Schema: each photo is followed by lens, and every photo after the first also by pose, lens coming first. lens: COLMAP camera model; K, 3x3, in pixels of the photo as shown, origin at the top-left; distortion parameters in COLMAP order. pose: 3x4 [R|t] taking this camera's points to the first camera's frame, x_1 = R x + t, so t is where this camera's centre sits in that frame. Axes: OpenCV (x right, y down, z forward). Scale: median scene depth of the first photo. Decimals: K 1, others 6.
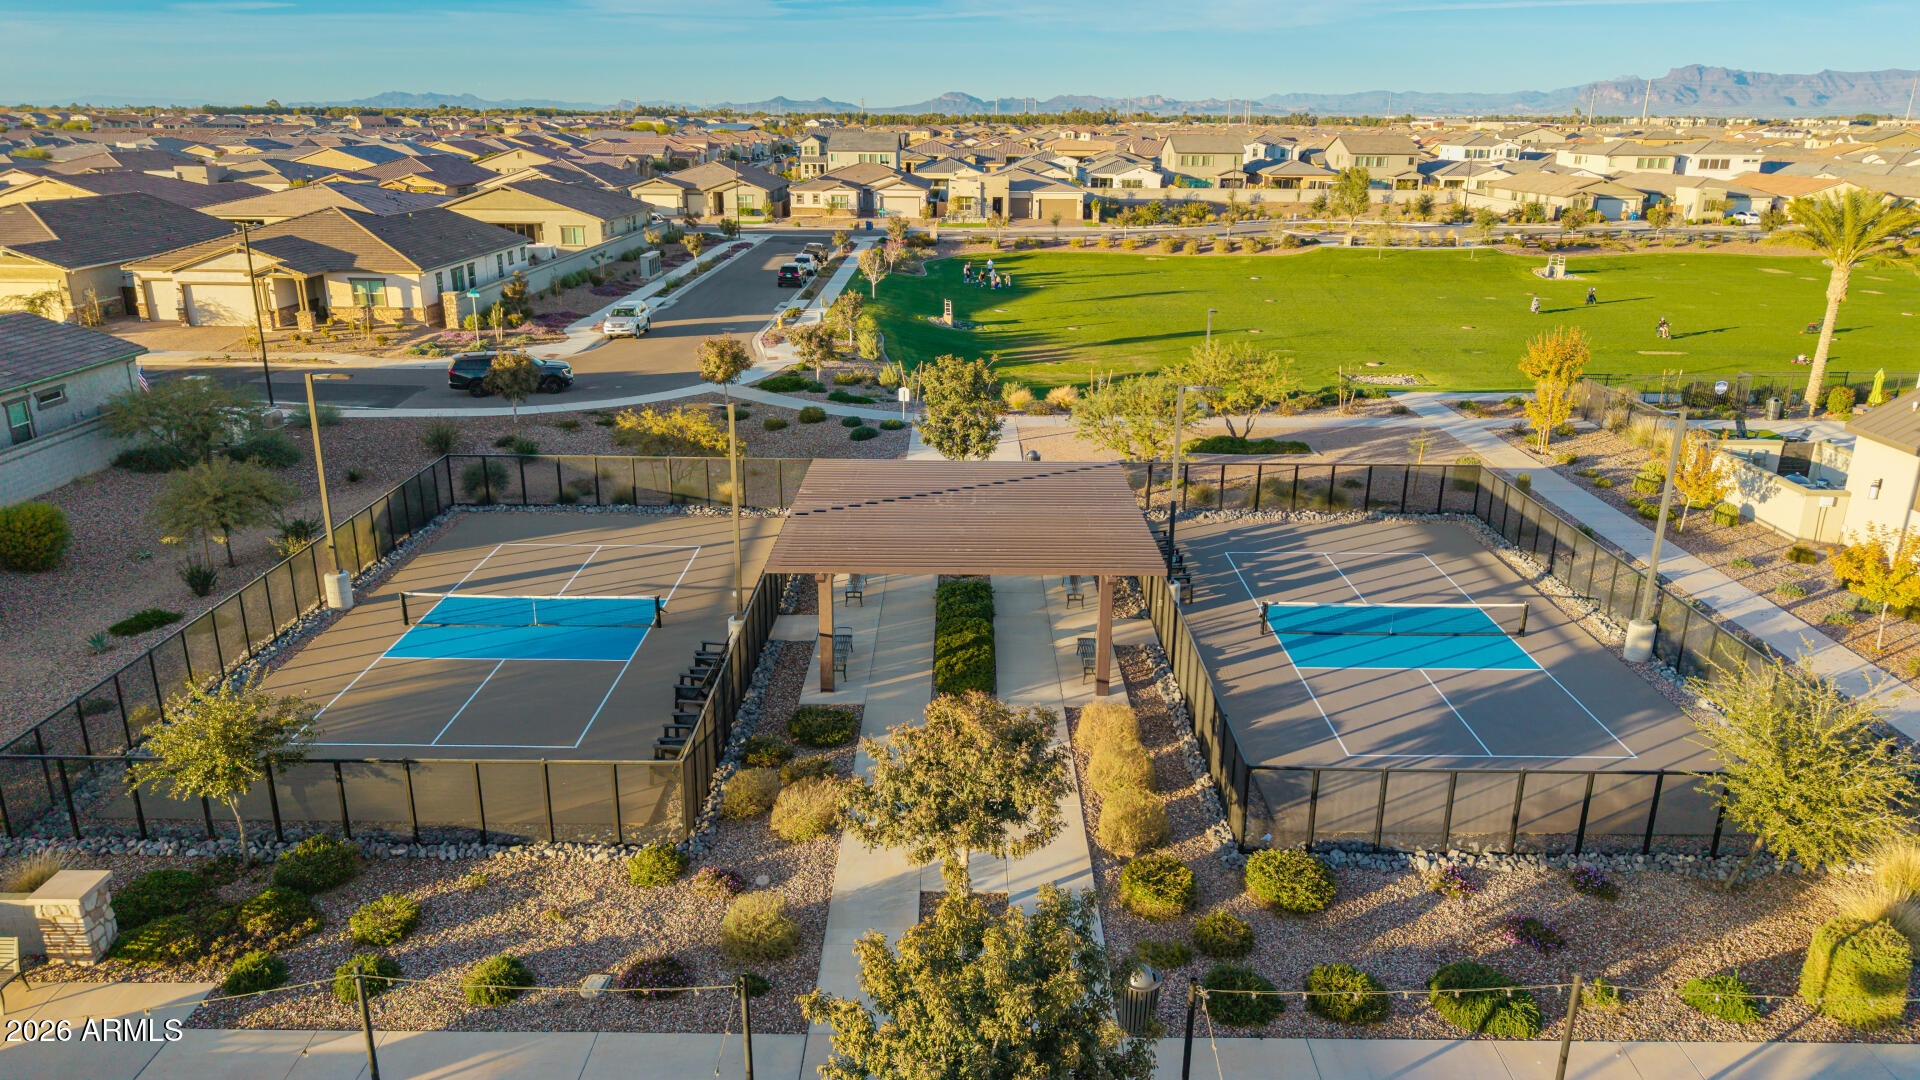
lens RADIAL K [[1358.9, 0, 960.0], [0, 1358.9, 540.0], [0, 0, 1]] dist [0.007238, 0.004743]
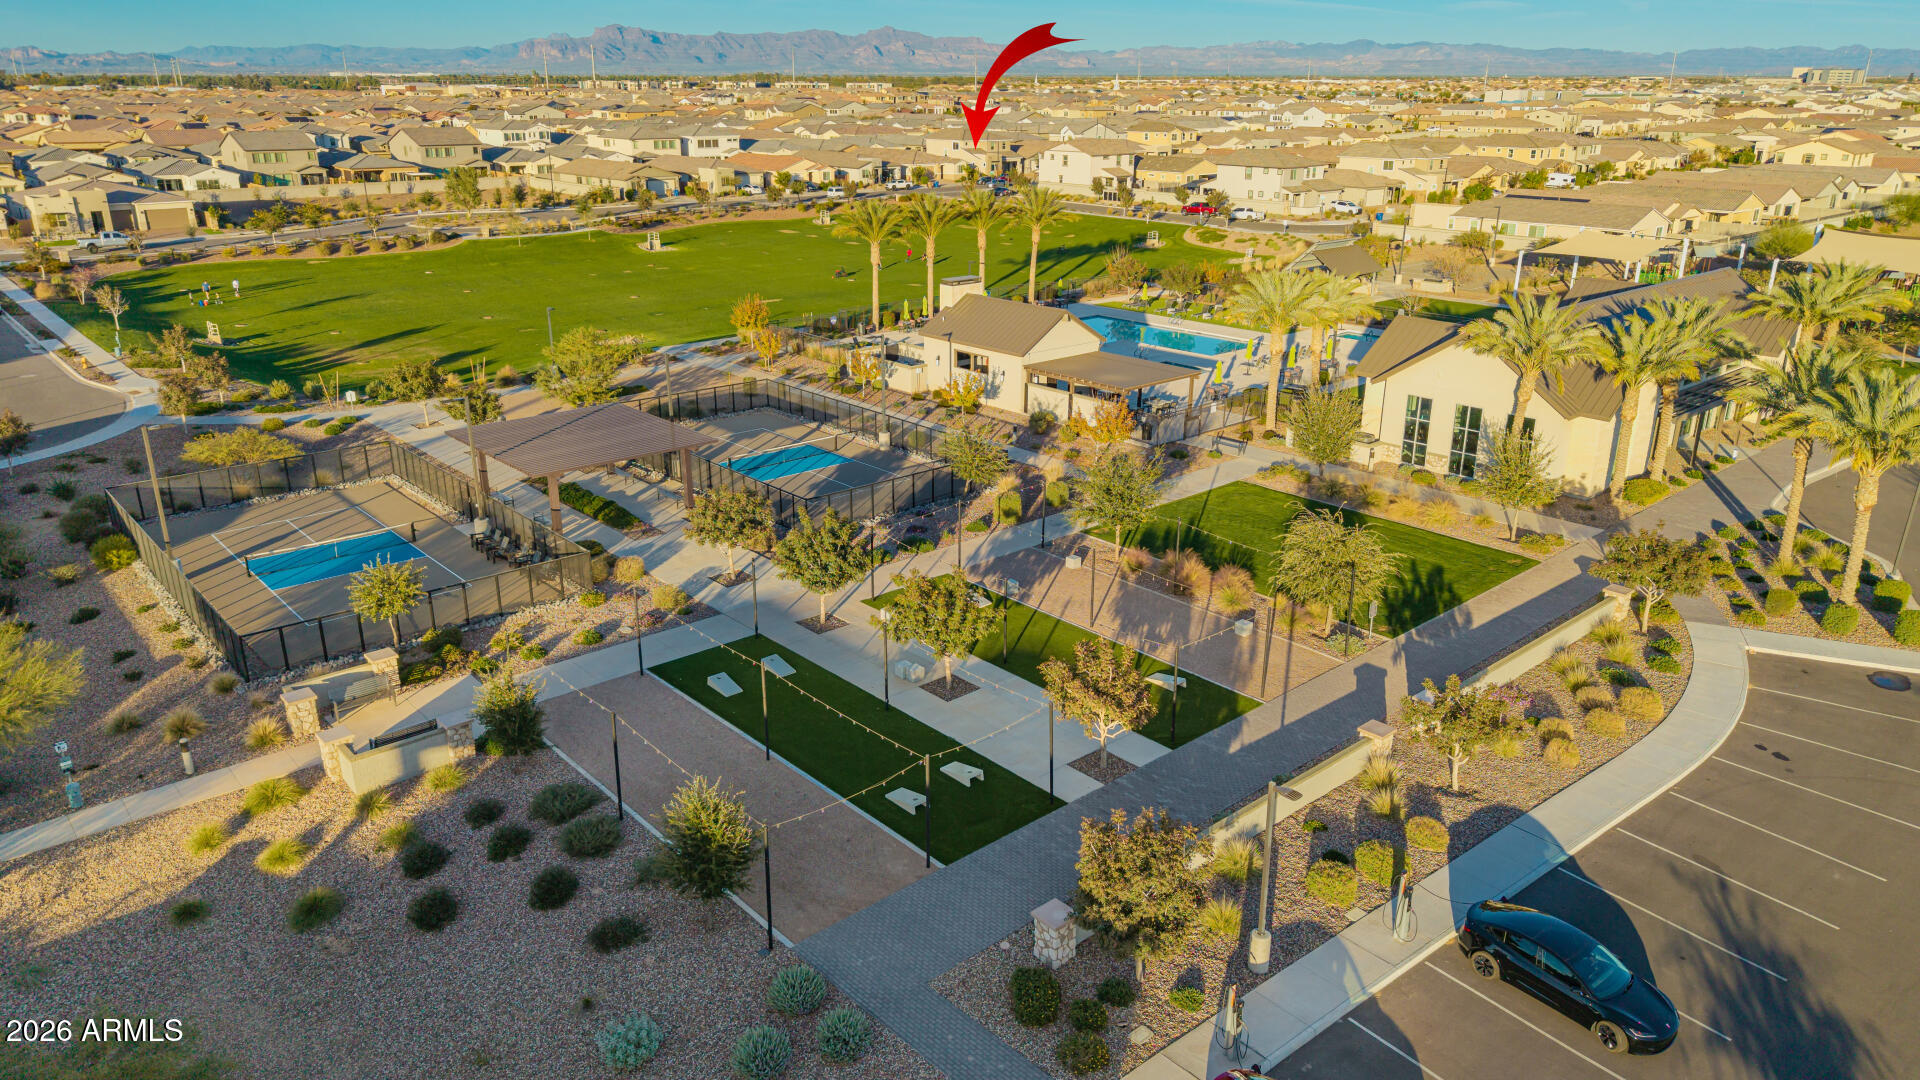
lens RADIAL K [[1322.4, 0, 960.0], [0, 1322.4, 540.0], [0, 0, 1]] dist [-0.003562, -0.003304]
pose [[0.760395, -0.221897, 0.610378, -0.139823], [0.199376, 0.974197, 0.105782, 0.004957], [-0.618101, 0.041258, 0.785015, -0.139738]]
